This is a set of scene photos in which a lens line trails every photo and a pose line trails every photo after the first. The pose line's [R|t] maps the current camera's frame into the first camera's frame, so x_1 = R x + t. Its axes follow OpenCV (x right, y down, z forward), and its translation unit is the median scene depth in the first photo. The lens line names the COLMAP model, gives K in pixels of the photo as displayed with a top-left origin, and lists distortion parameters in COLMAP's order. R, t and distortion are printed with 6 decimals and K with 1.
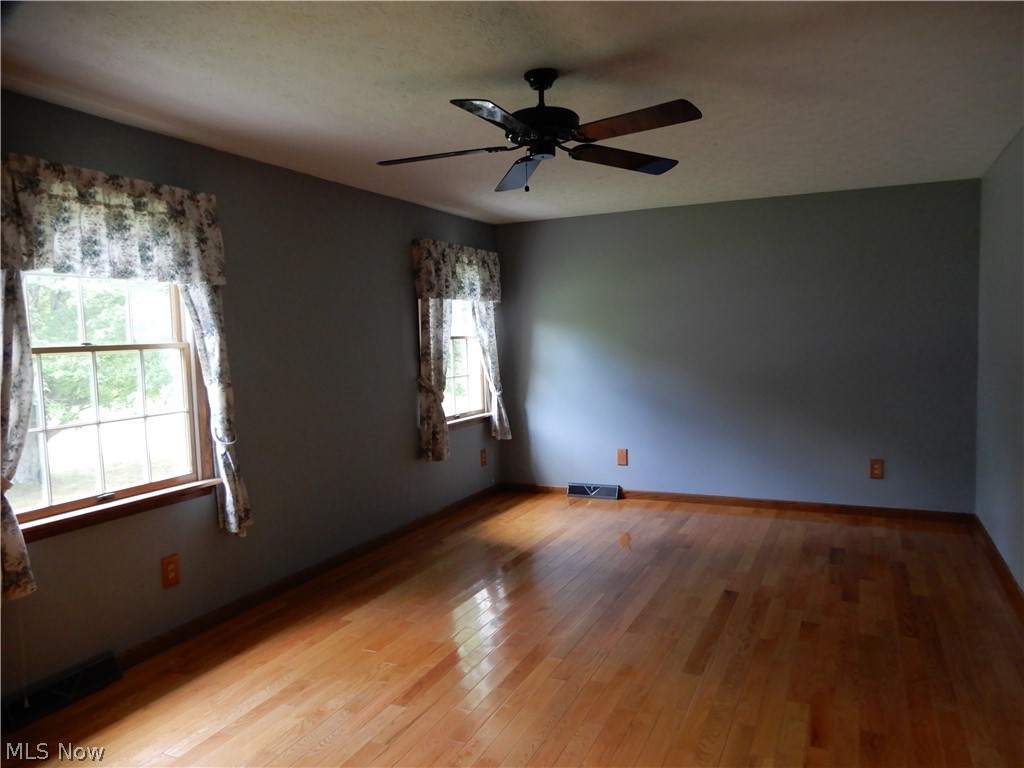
lens RADIAL K [[736.8, 0, 493.2], [0, 736.8, 381.1], [0, 0, 1]] dist [0.026199, 0.002693]
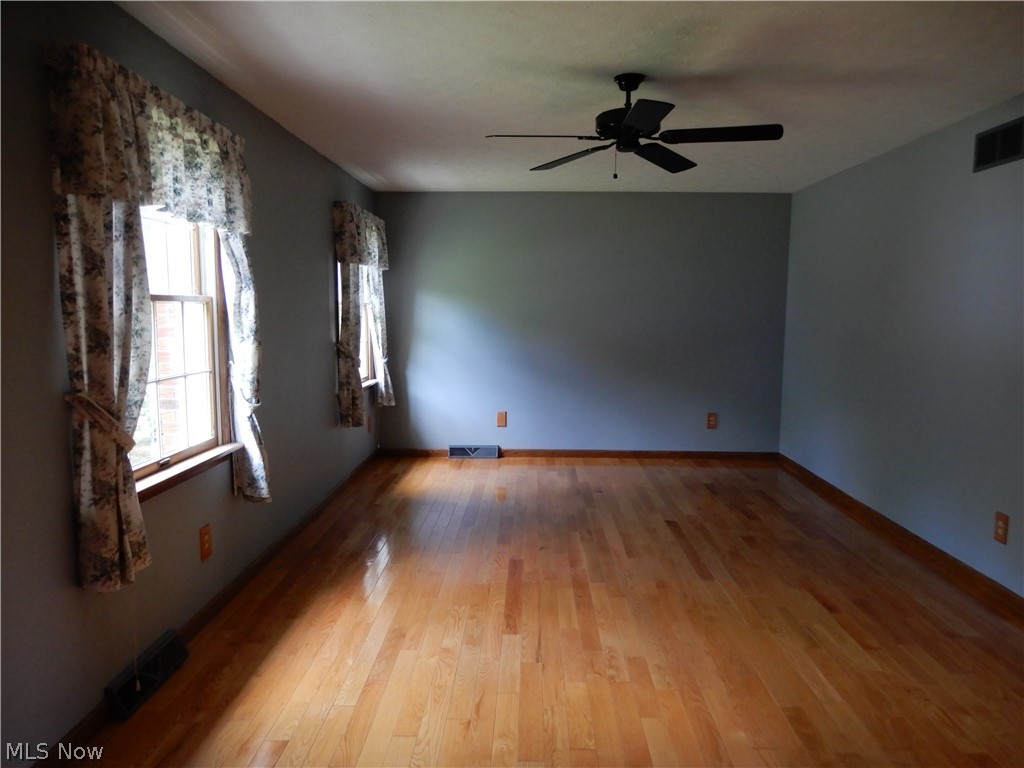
lens RADIAL K [[736.8, 0, 493.2], [0, 736.8, 381.1], [0, 0, 1]] dist [0.026199, 0.002693]
pose [[0.924339, -0.008692, 0.381473, -0.432875], [-0.003276, 0.999523, 0.030713, 0.023785], [-0.381558, -0.029639, 0.923870, 0.010546]]
